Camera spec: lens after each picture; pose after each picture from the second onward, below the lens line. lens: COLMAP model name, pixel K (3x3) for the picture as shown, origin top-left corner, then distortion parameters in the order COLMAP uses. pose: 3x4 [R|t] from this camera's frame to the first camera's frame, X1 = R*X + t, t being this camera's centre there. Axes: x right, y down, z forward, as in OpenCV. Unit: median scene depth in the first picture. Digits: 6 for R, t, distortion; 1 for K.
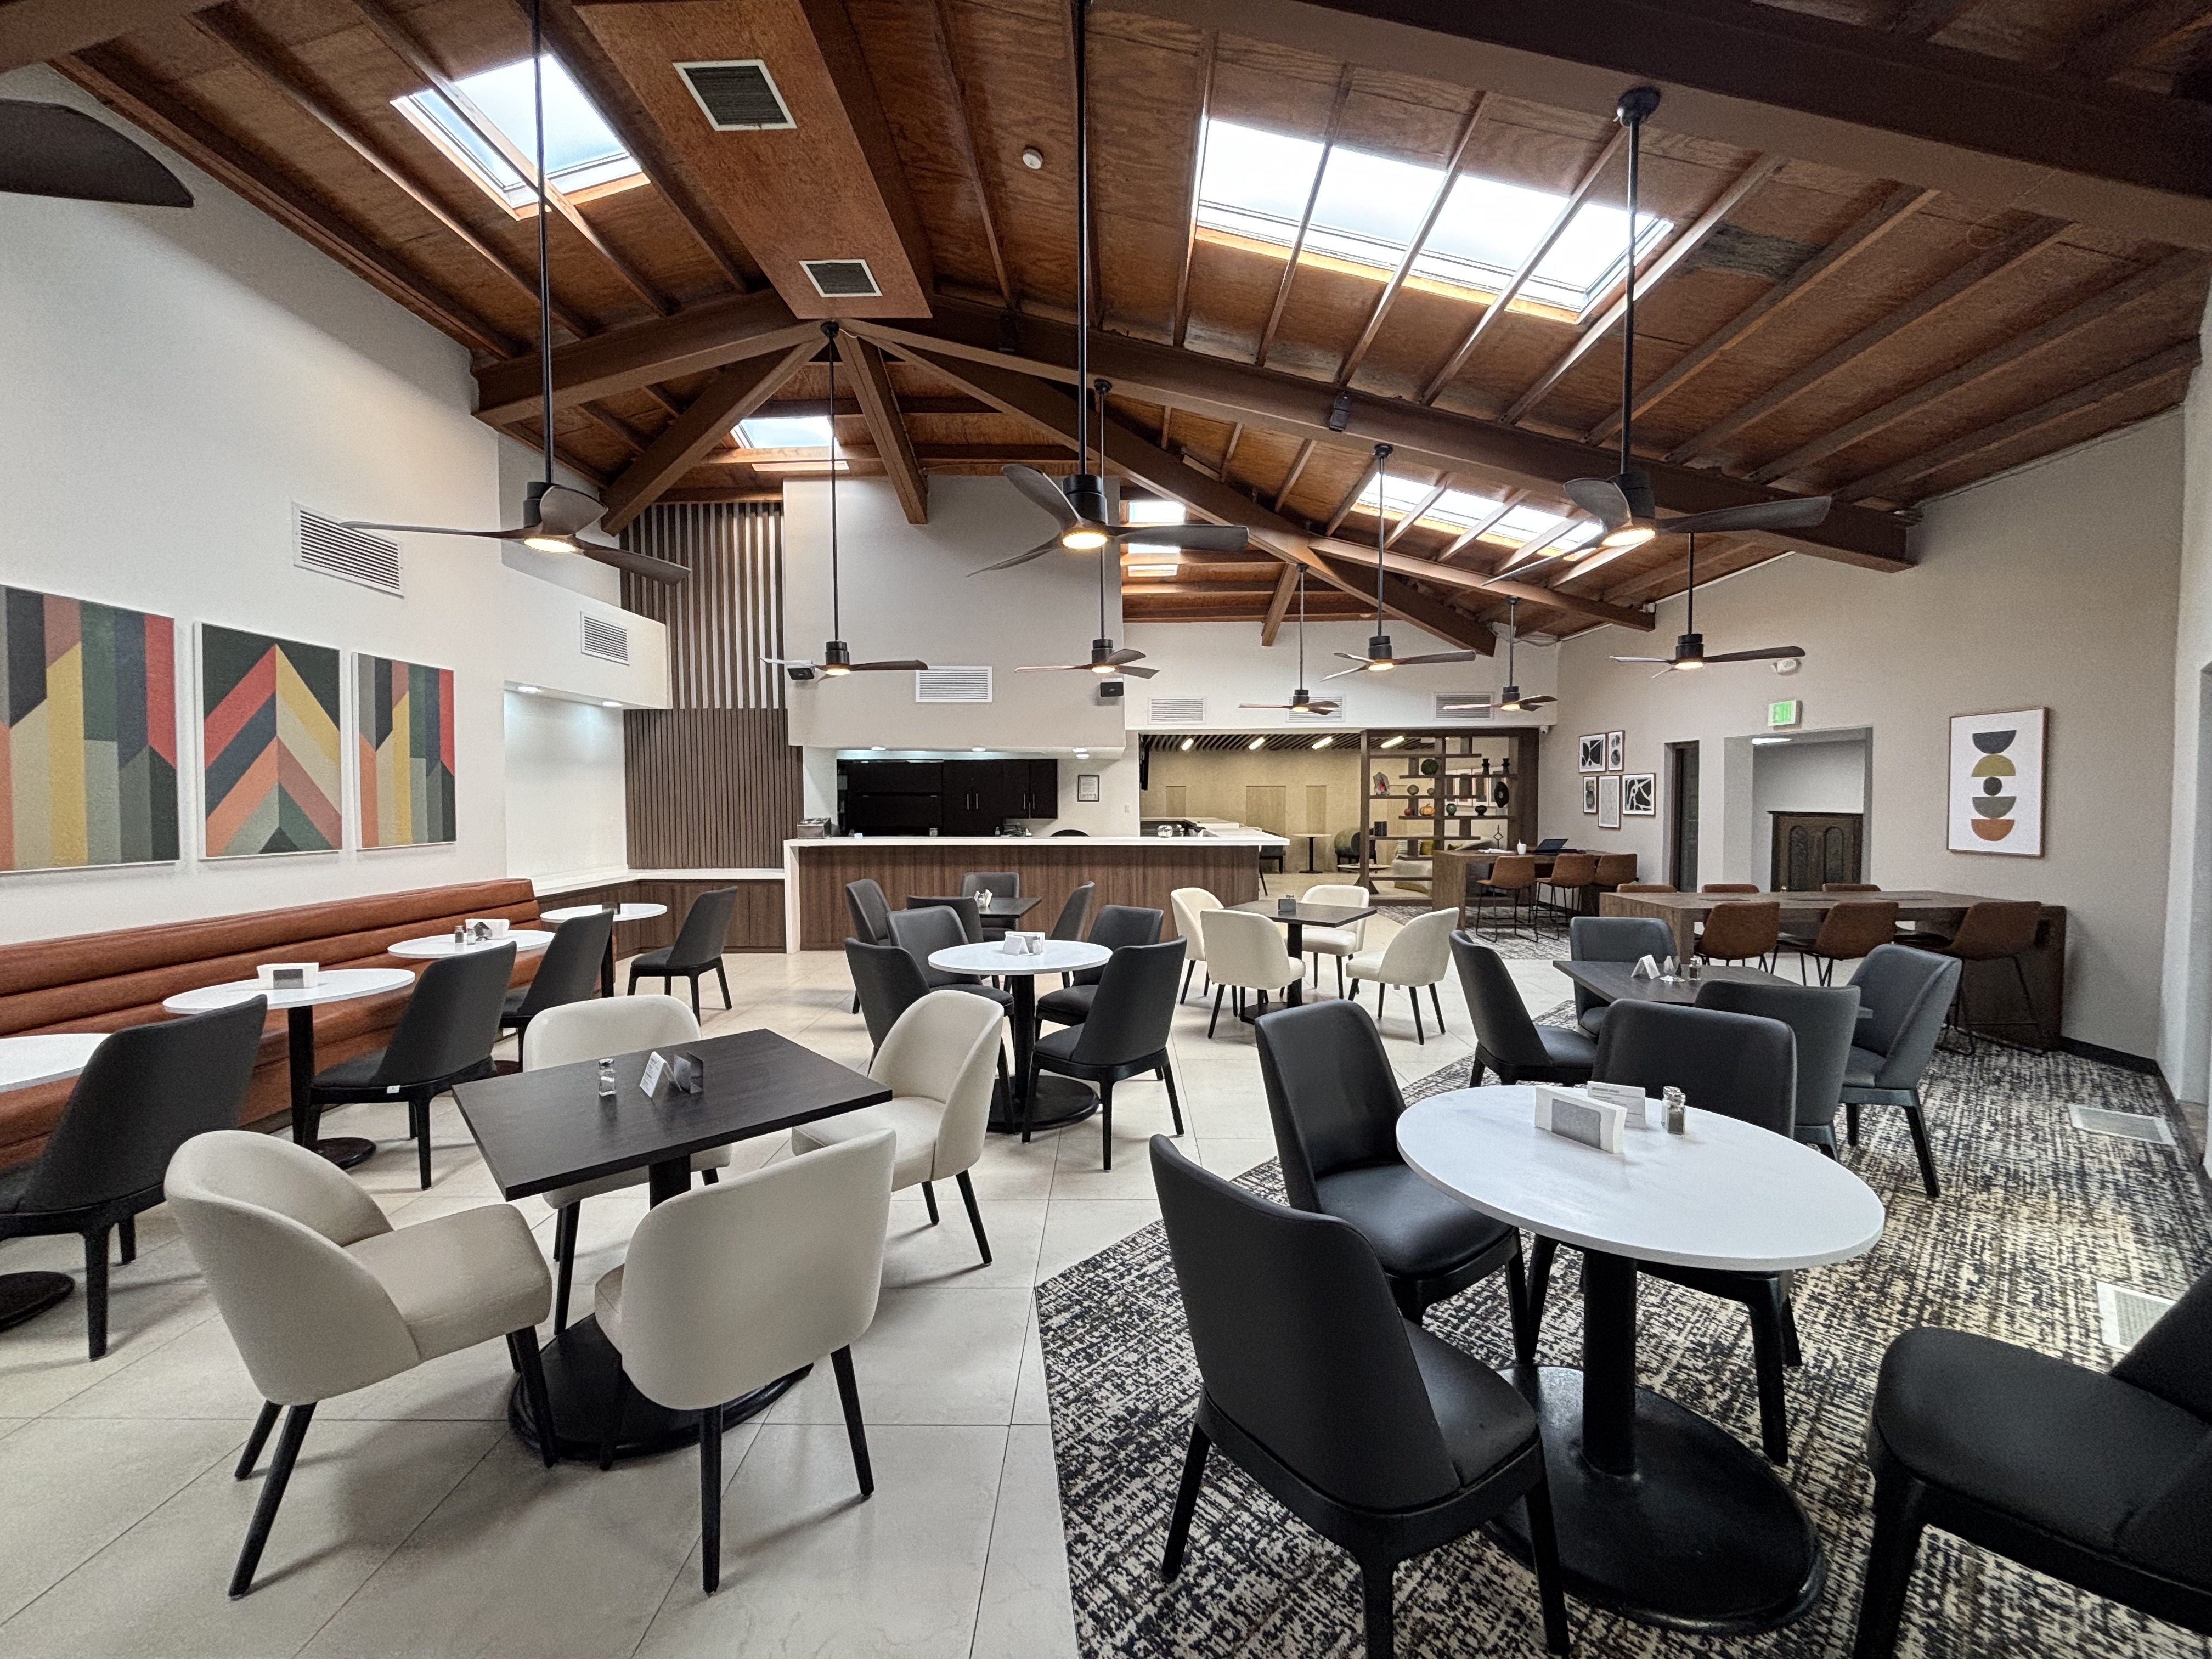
lens RADIAL K [[885.4, 0, 1106.0], [0, 885.4, 829.5], [0, 0, 1]] dist [0.001065, -0.000013]
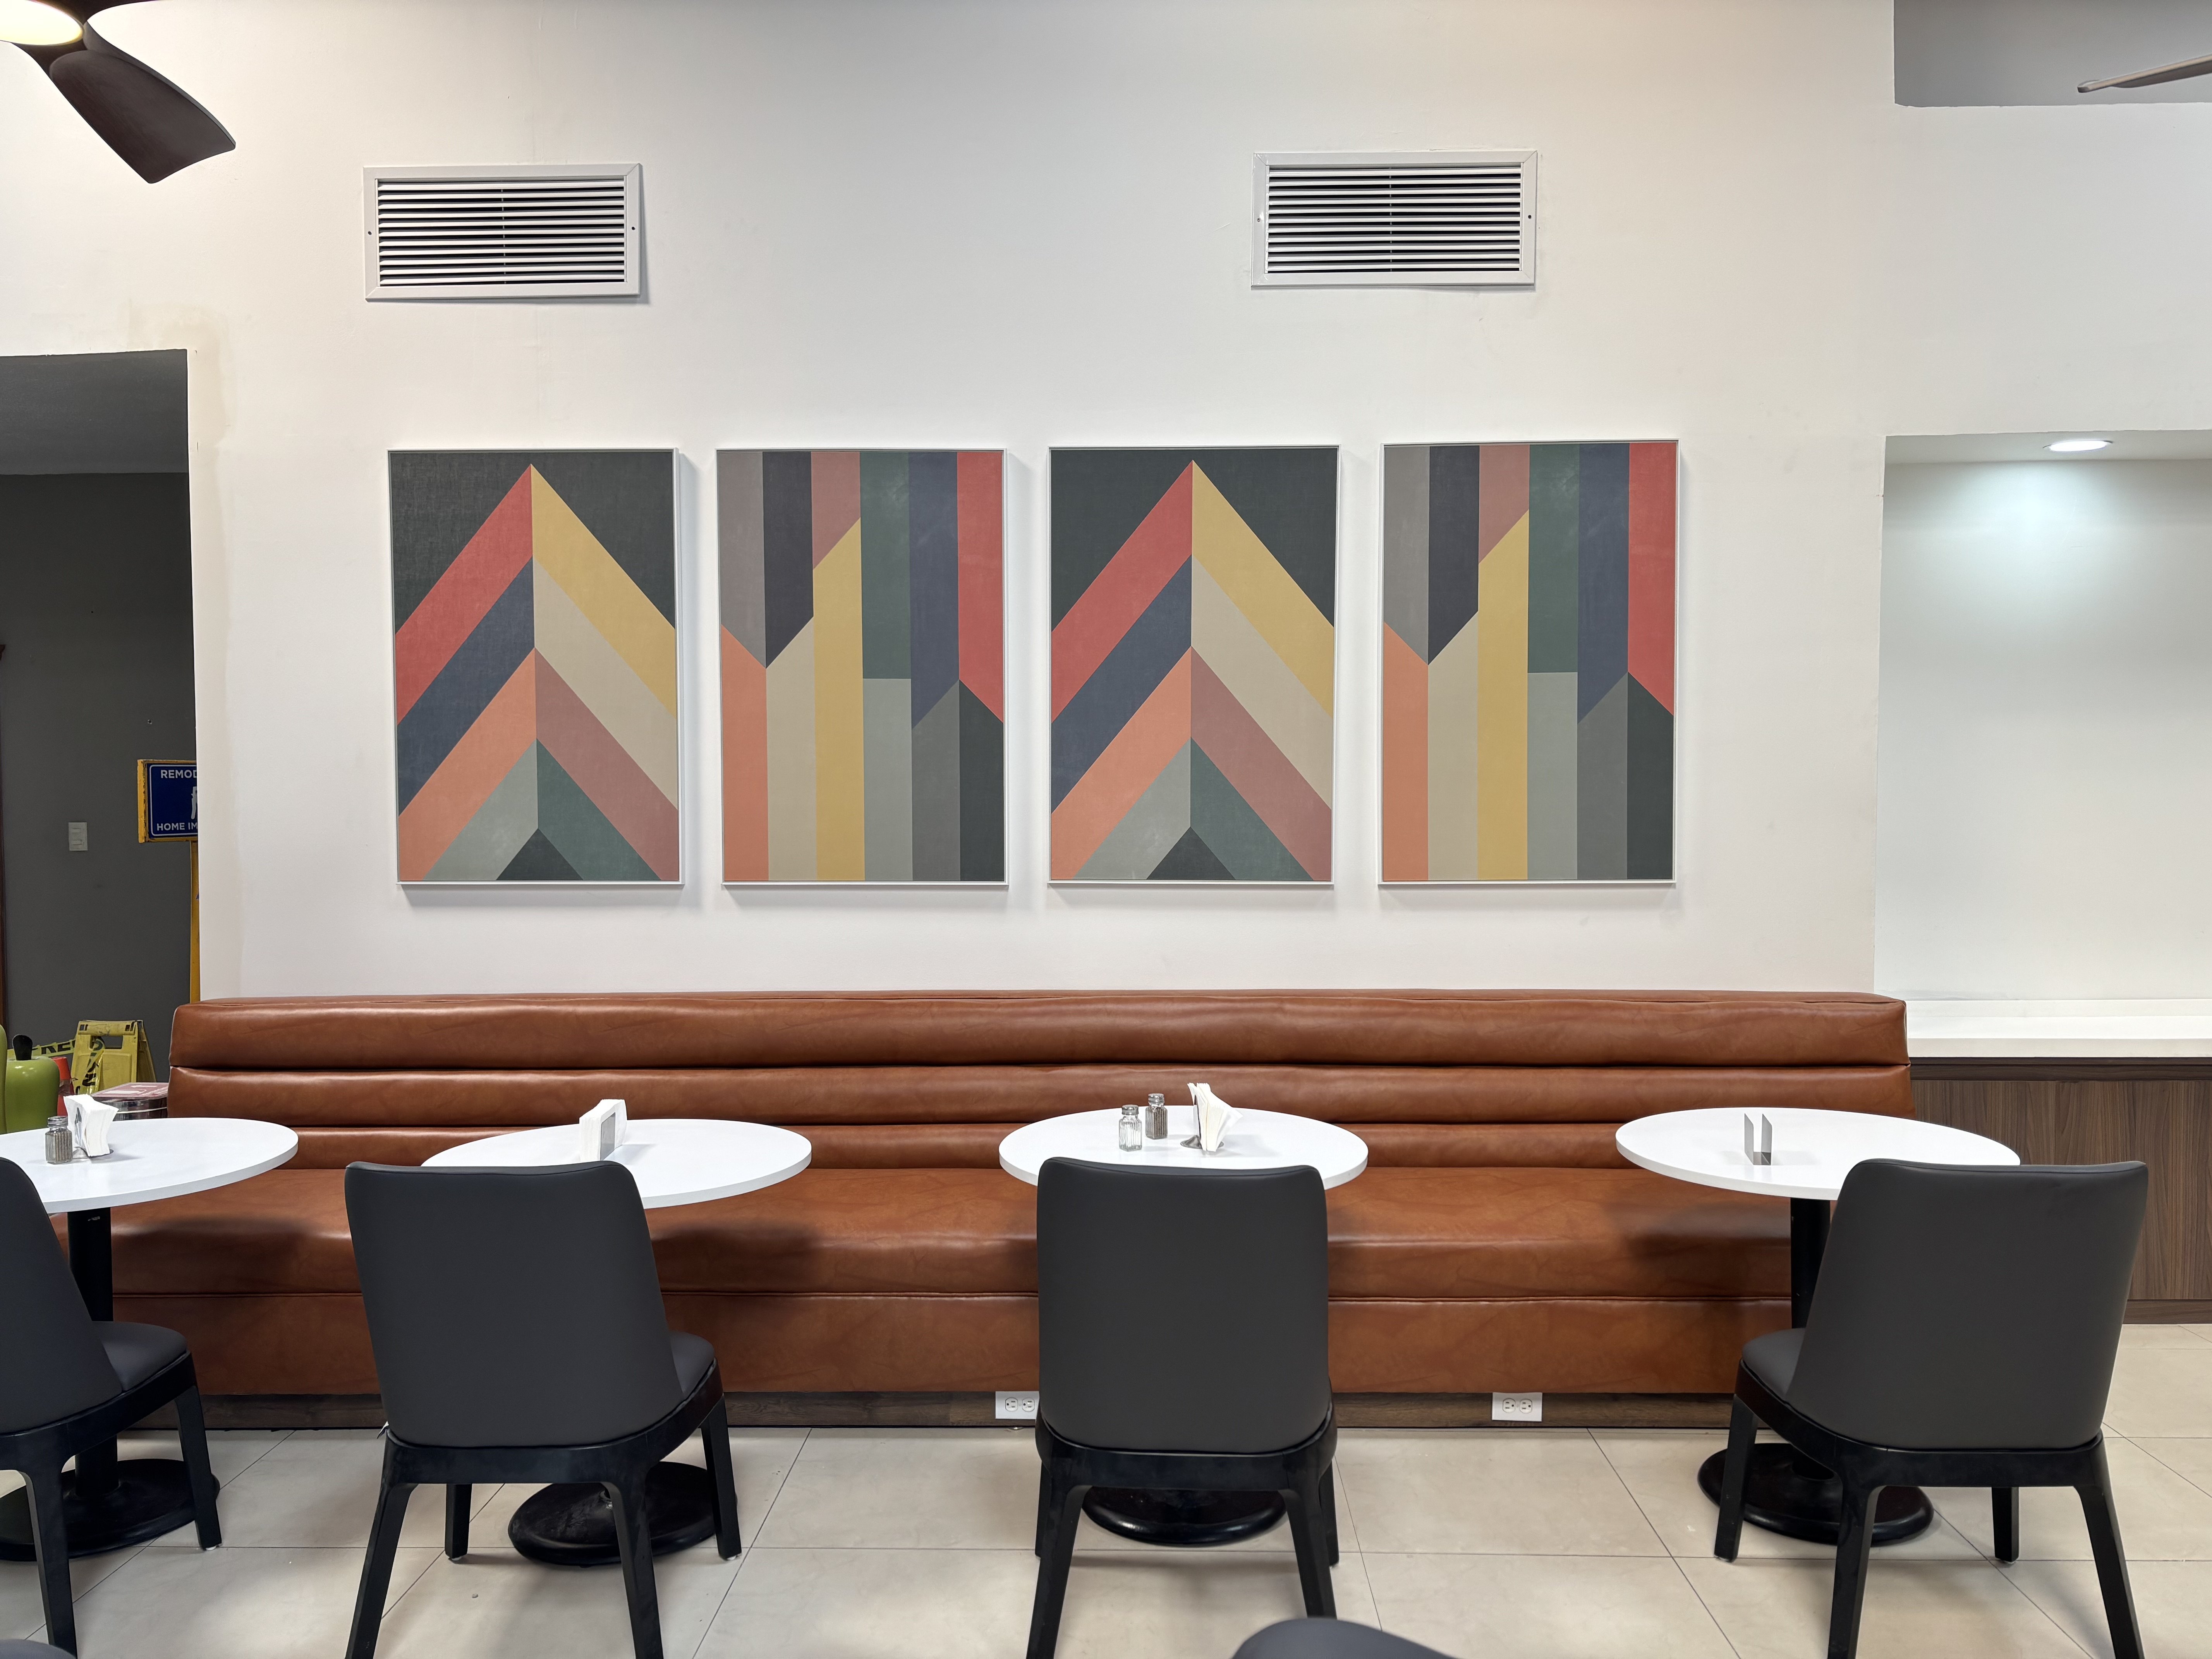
lens RADIAL K [[1682.8, 0, 1106.0], [0, 1682.8, 829.5], [0, 0, 1]] dist [0.008733, 0.004036]
pose [[-0.013507, 0.037167, -0.999218, 0.013338], [-0.031806, 0.998787, 0.037581, -0.037742], [0.999403, 0.032289, -0.012308, 0.995771]]
